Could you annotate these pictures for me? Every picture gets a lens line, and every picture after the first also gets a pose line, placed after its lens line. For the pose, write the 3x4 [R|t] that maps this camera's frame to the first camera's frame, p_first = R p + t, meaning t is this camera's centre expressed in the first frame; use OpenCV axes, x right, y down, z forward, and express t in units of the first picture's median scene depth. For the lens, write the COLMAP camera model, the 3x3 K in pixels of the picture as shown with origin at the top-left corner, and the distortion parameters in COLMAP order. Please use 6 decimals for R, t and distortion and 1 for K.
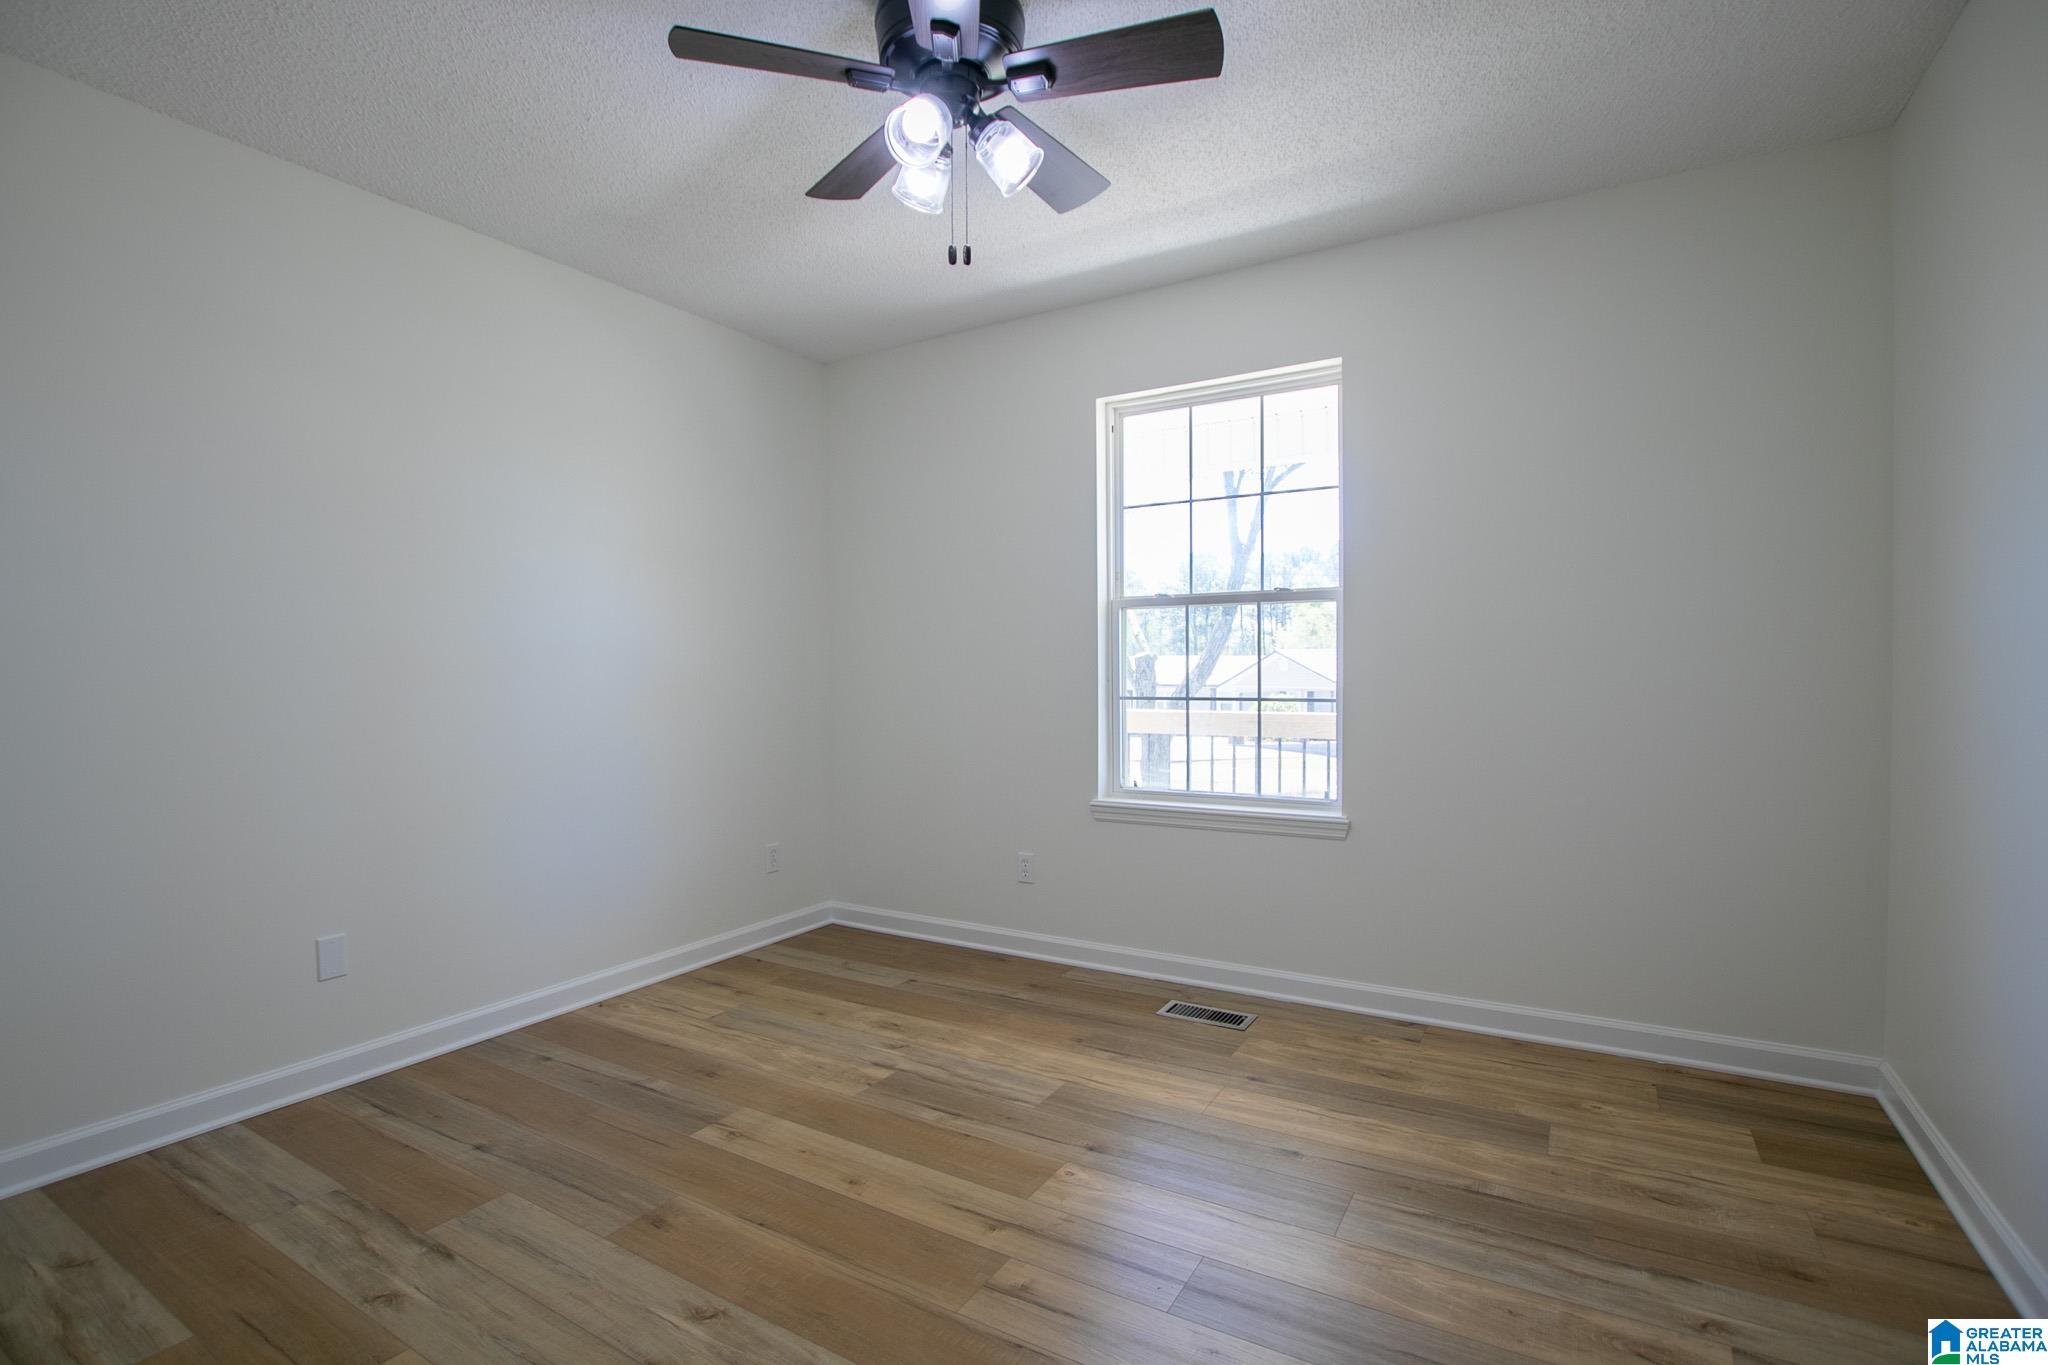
lens RADIAL K [[950.6, 0, 1012.0], [0, 950.6, 683.3], [0, 0, 1]] dist [-0.032506, 0.005033]
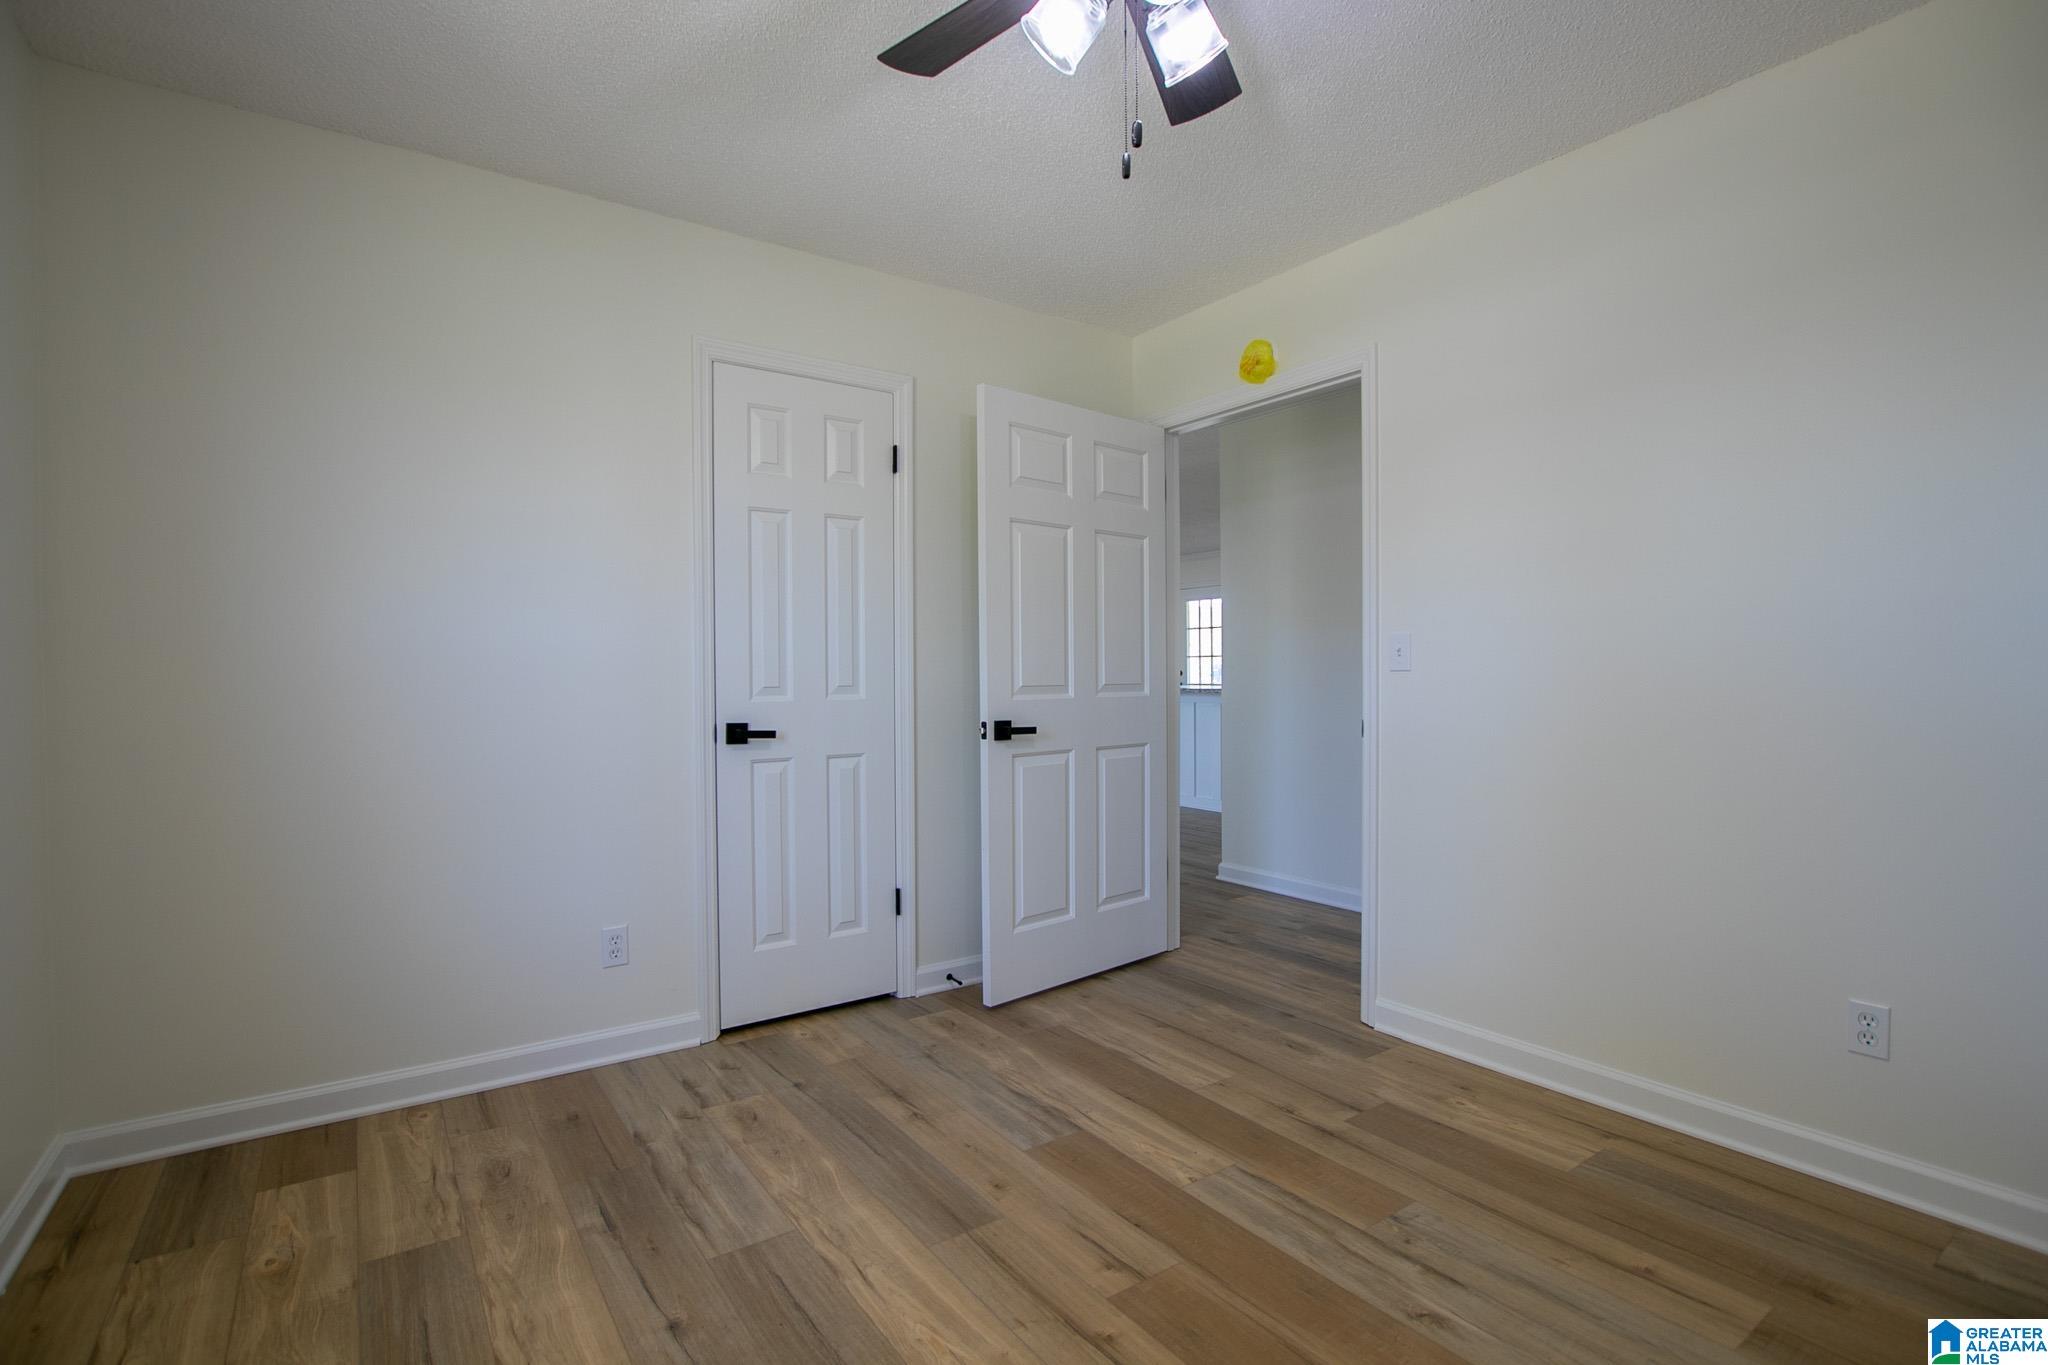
lens RADIAL K [[950.6, 0, 1012.0], [0, 950.6, 683.3], [0, 0, 1]] dist [-0.032506, 0.005033]
pose [[-0.914718, 0.006526, 0.404039, -0.279018], [0.017455, 0.999574, 0.023373, -0.024706], [-0.403715, 0.028432, -0.914443, 1.761433]]
